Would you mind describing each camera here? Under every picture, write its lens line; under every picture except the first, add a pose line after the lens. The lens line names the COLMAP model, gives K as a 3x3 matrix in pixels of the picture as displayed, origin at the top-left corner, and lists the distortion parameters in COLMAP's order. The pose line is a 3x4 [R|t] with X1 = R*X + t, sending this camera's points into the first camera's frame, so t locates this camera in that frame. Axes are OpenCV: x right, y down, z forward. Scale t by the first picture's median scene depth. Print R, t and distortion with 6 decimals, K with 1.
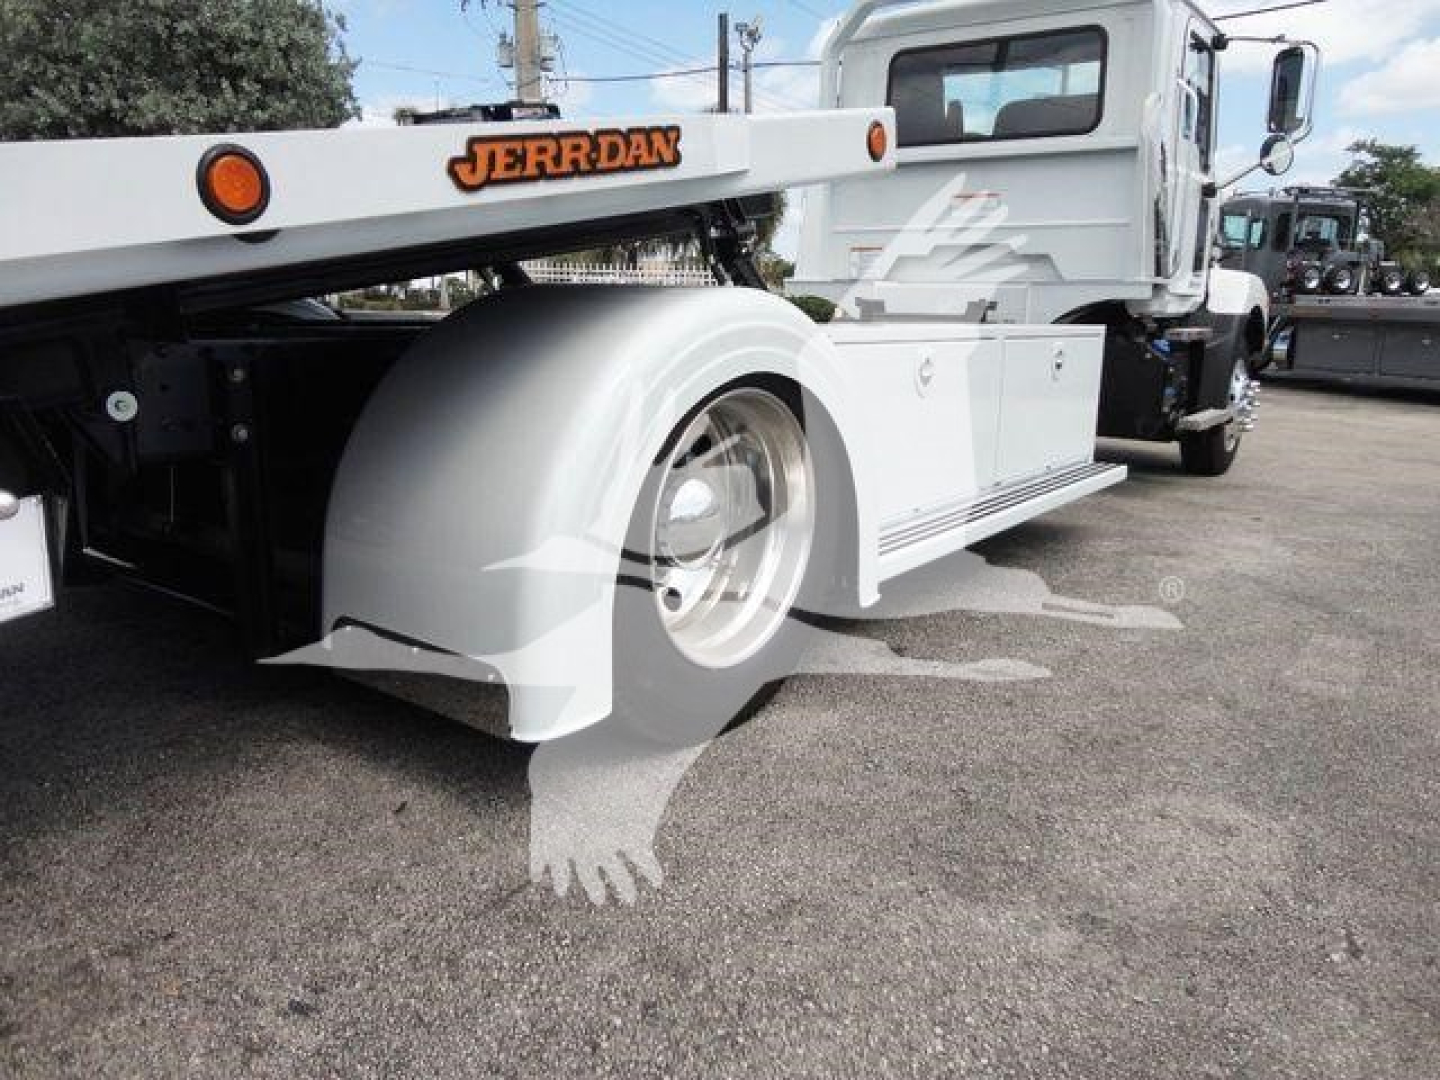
lens RADIAL K [[1042.9, 0, 720.0], [0, 1042.9, 540.0], [0, 0, 1]] dist [-0.013636, 0.011108]
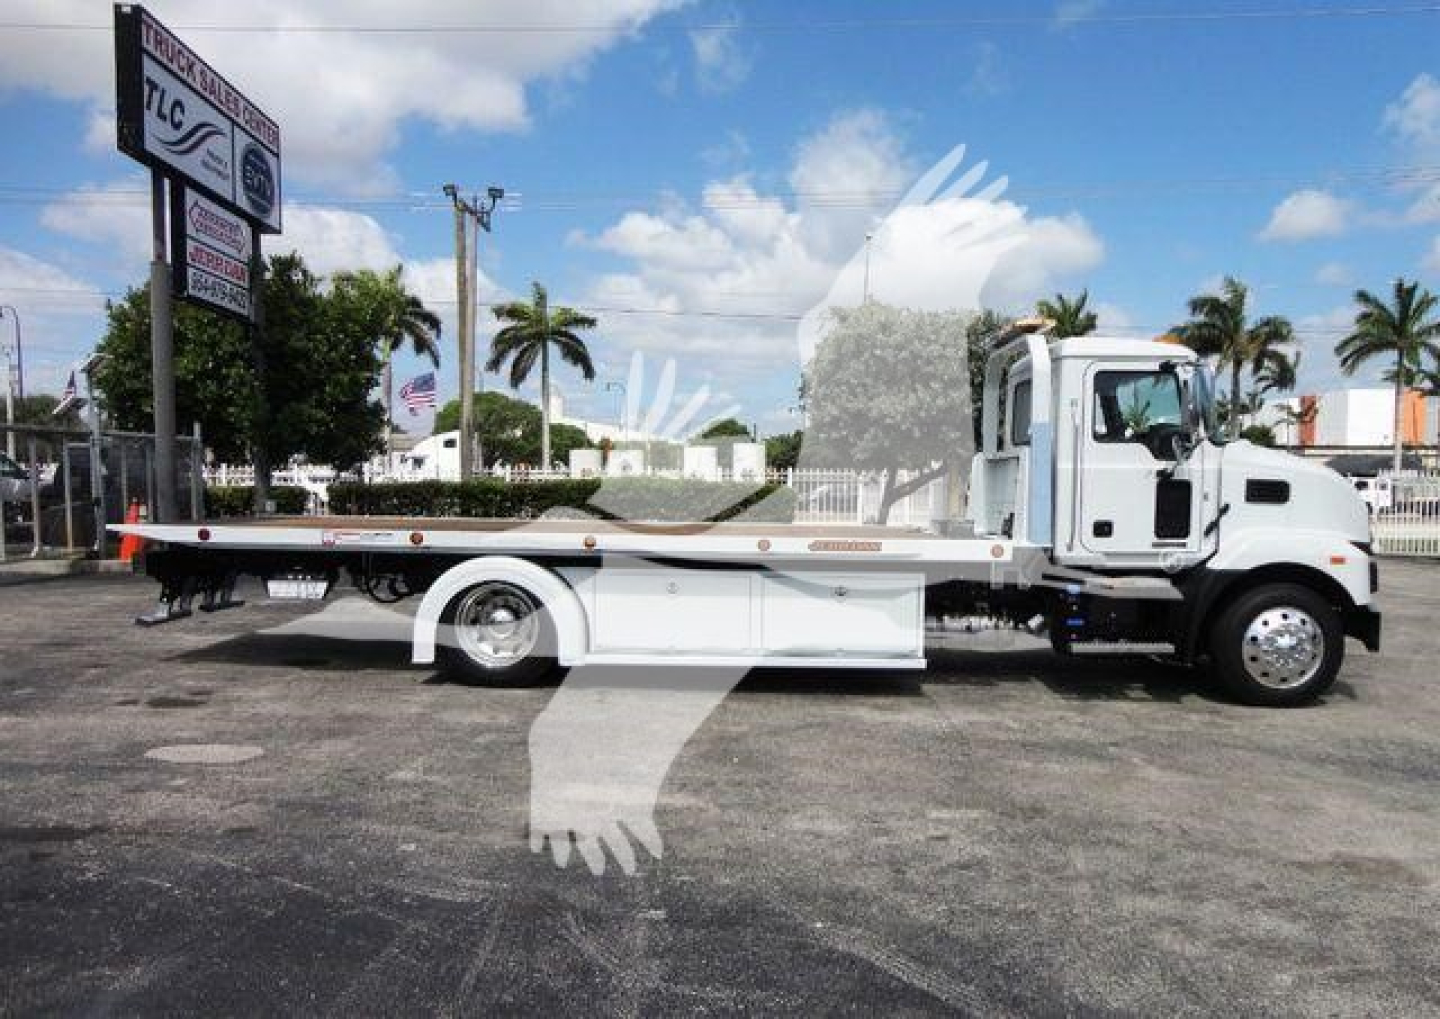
lens RADIAL K [[1087.1, 0, 762.2], [0, 1087.1, 588.8], [0, 0, 1]] dist [-0.009189, -0.000960]
pose [[0.590684, 0.068962, -0.803950, 1.177287], [-0.178709, 0.982779, -0.047001, -0.041375], [0.786864, 0.171435, 0.592836, -0.154278]]
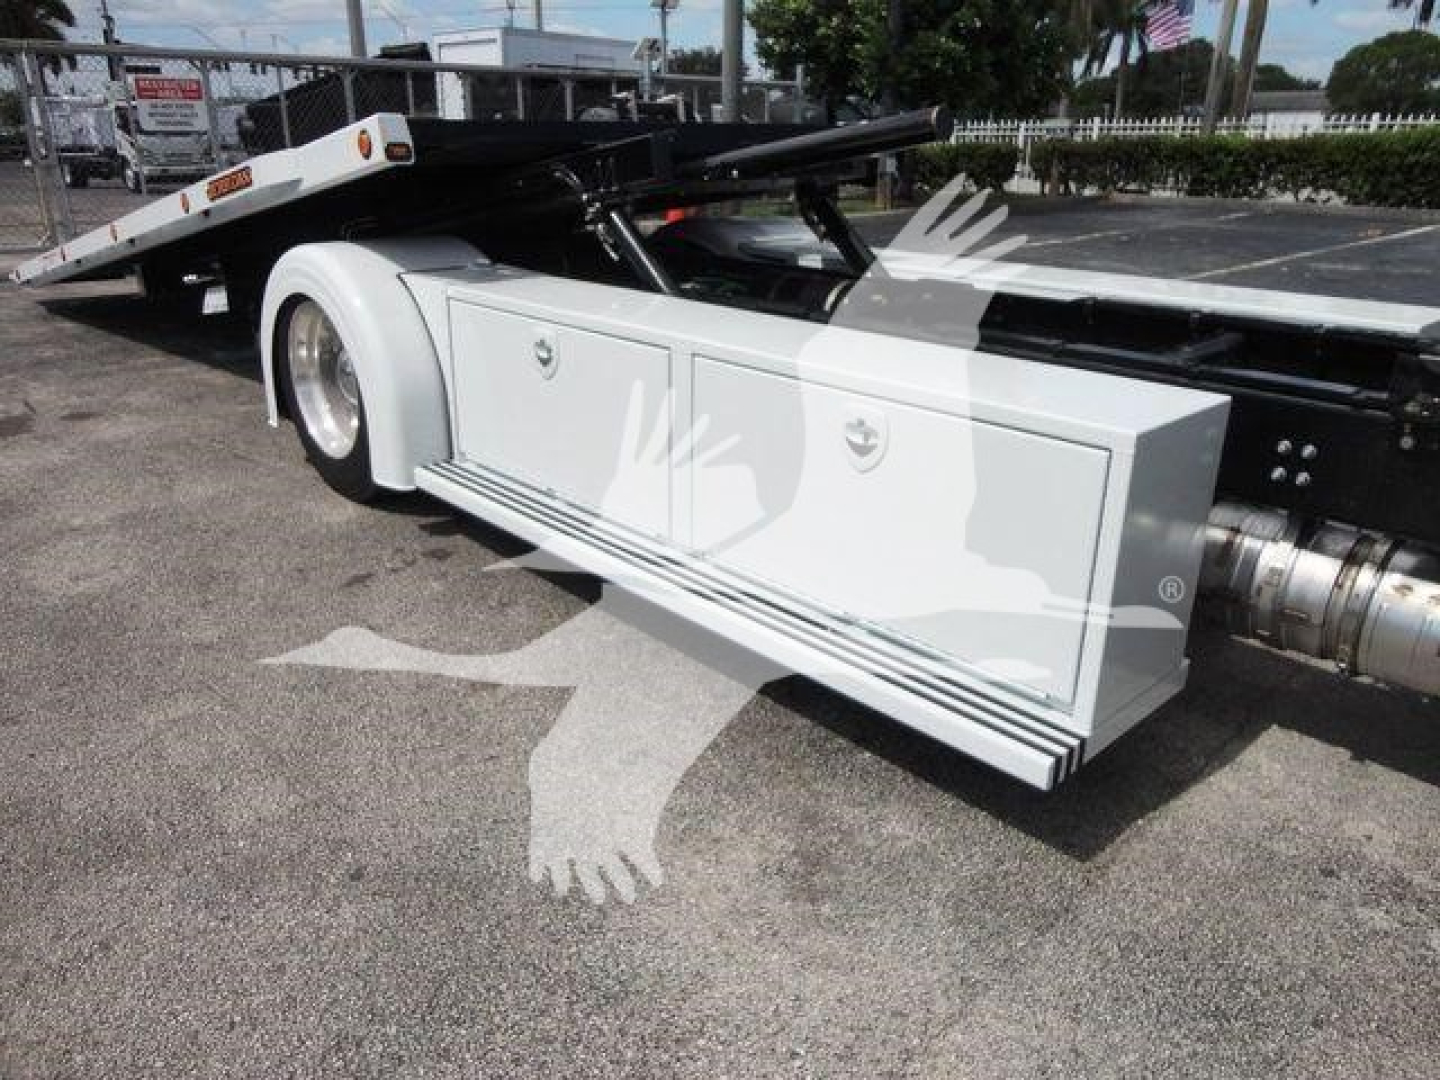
lens RADIAL K [[1044.7, 0, 720.0], [0, 1044.7, 540.0], [0, 0, 1]] dist [0.002139, 0.002301]
pose [[-0.187497, 0.331769, -0.924540, 0.565440], [-0.237411, 0.898020, 0.370399, -0.203853], [0.953143, 0.288945, -0.089610, 0.651174]]
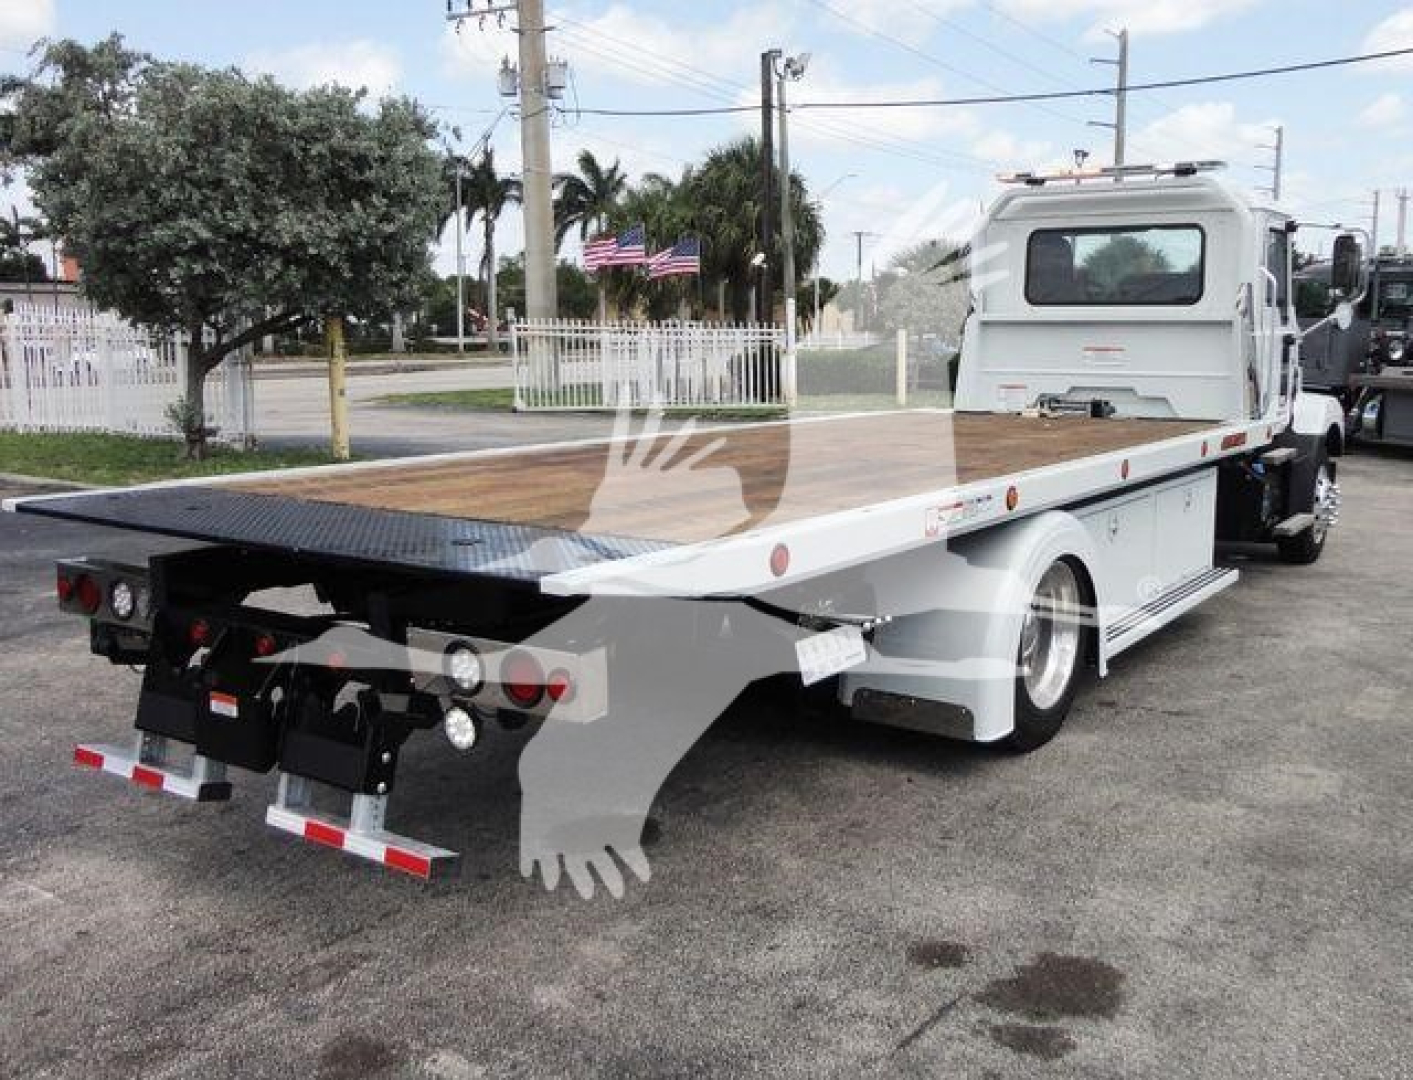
lens RADIAL K [[1285.8, 0, 784.6], [0, 1285.8, 538.8], [0, 0, 1]] dist [-0.000825, -0.007699]
pose [[0.998437, -0.025936, 0.049509, -0.201617], [0.028972, 0.997679, -0.061624, -0.019104], [-0.047796, 0.062962, 0.996871, -0.459796]]
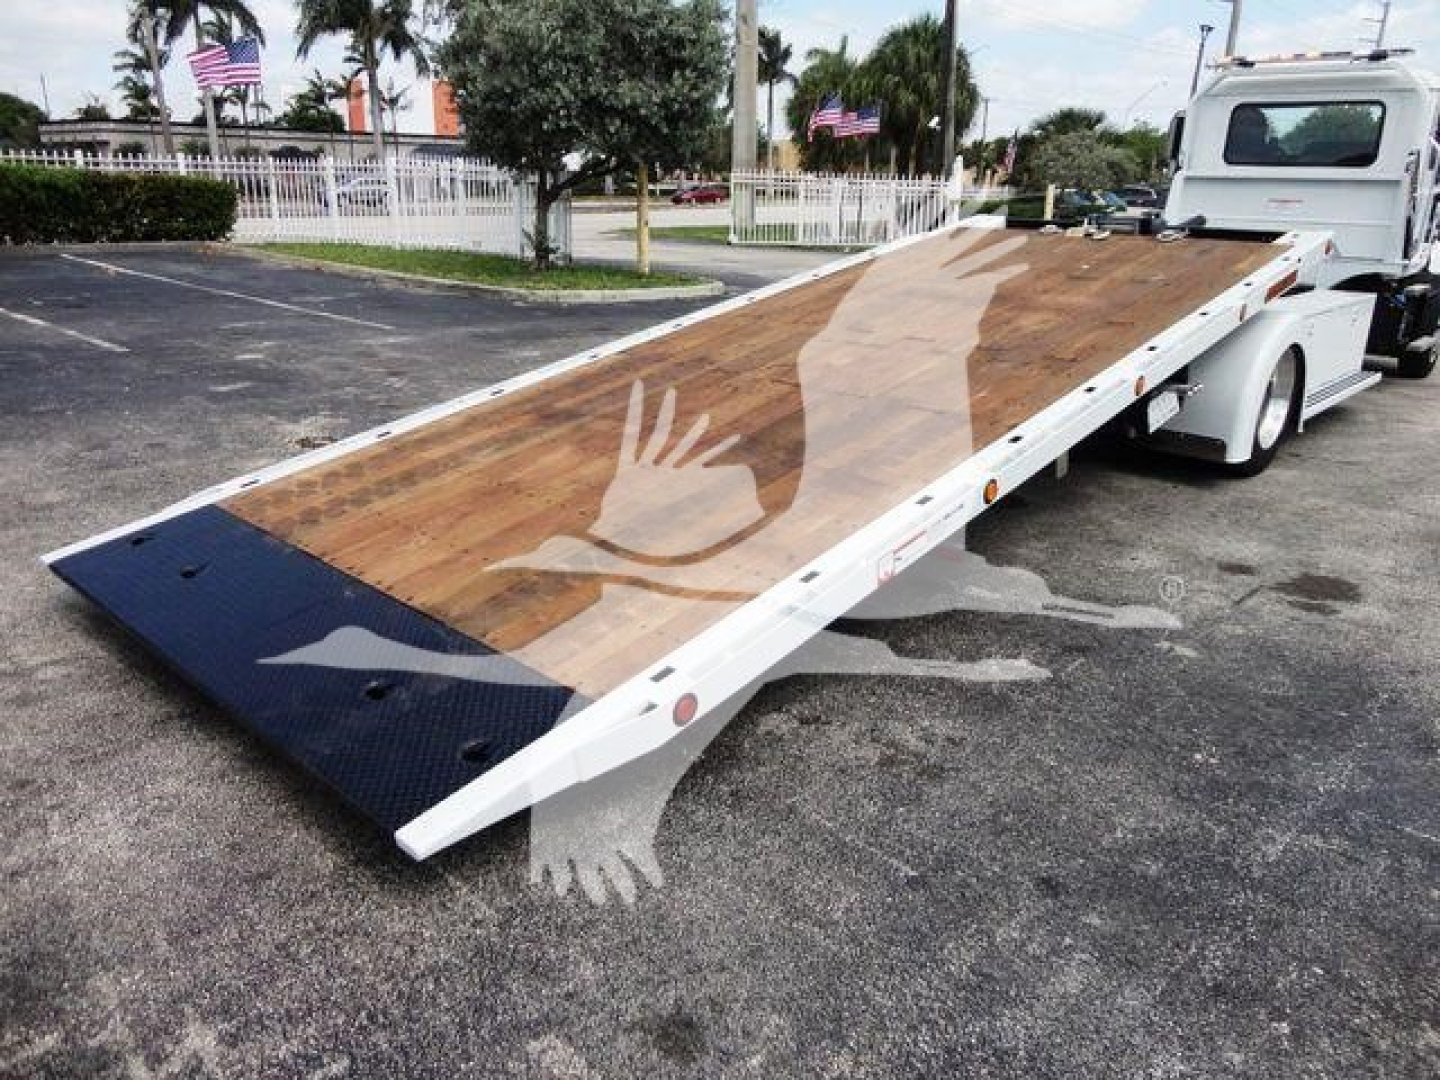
lens RADIAL K [[1023.7, 0, 747.7], [0, 1023.7, 533.6], [0, 0, 1]] dist [0.002659, -0.000671]
pose [[0.995260, 0.034118, -0.091073, -0.392717], [-0.024216, 0.993889, 0.107694, 0.029650], [0.094191, -0.104978, 0.990004, -0.656982]]
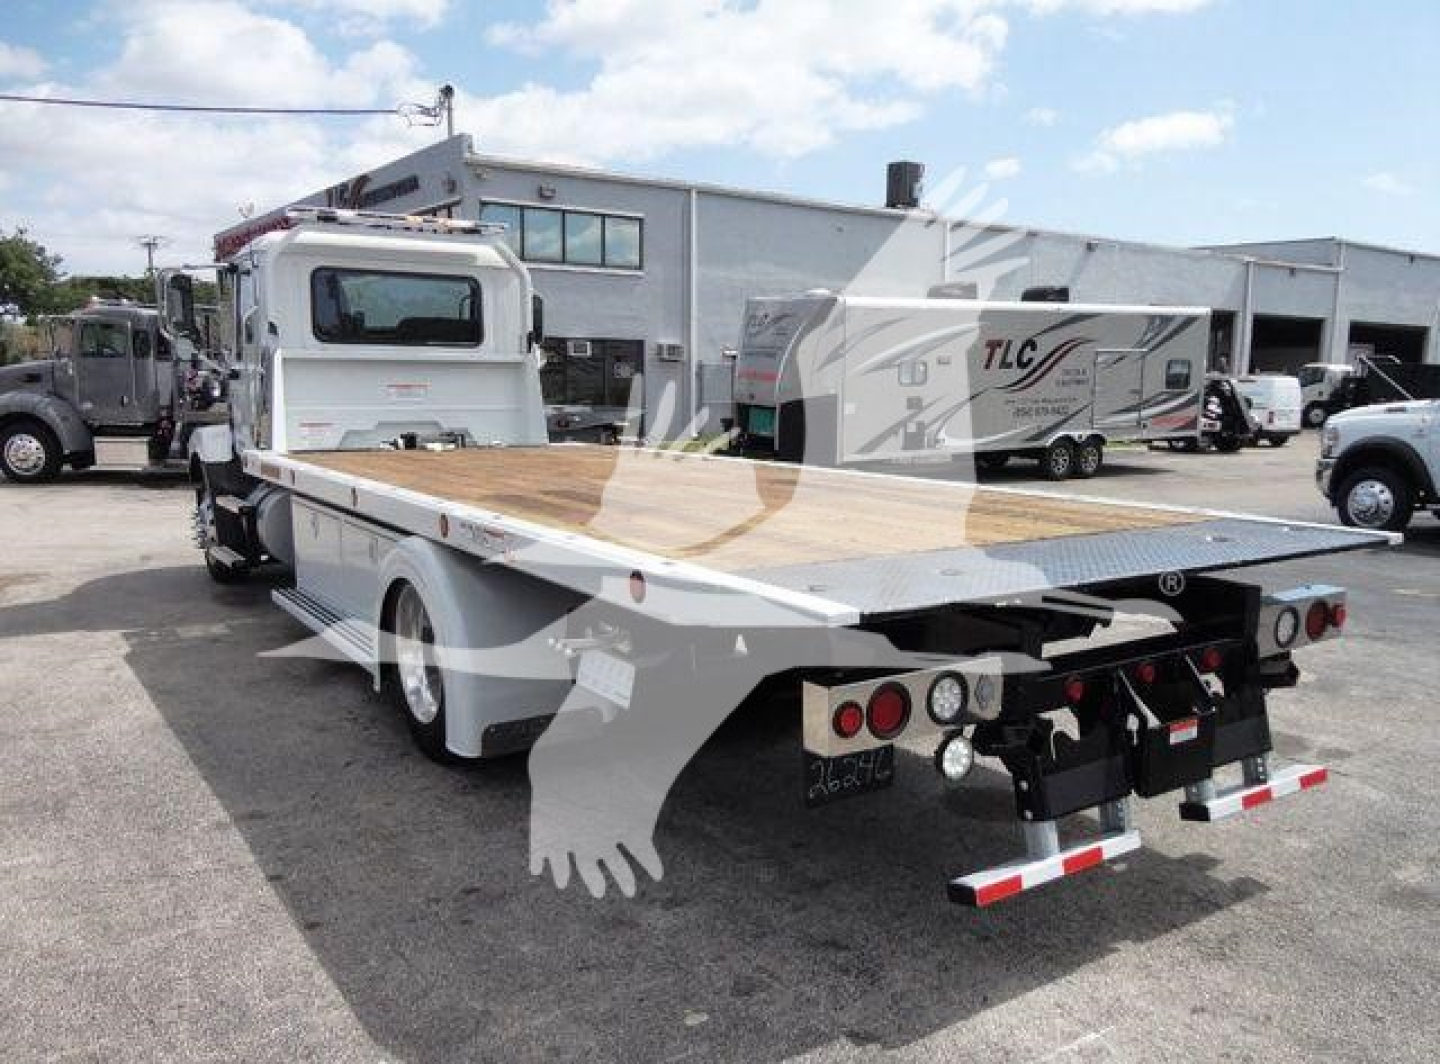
lens RADIAL K [[1135.0, 0, 772.7], [0, 1135.0, 591.9], [0, 0, 1]] dist [-0.046949, 0.077710]
pose [[0.323927, -0.186201, 0.927578, -0.917587], [0.202787, 0.971319, 0.124165, -0.145593], [-0.924093, 0.147881, 0.352396, 0.083723]]
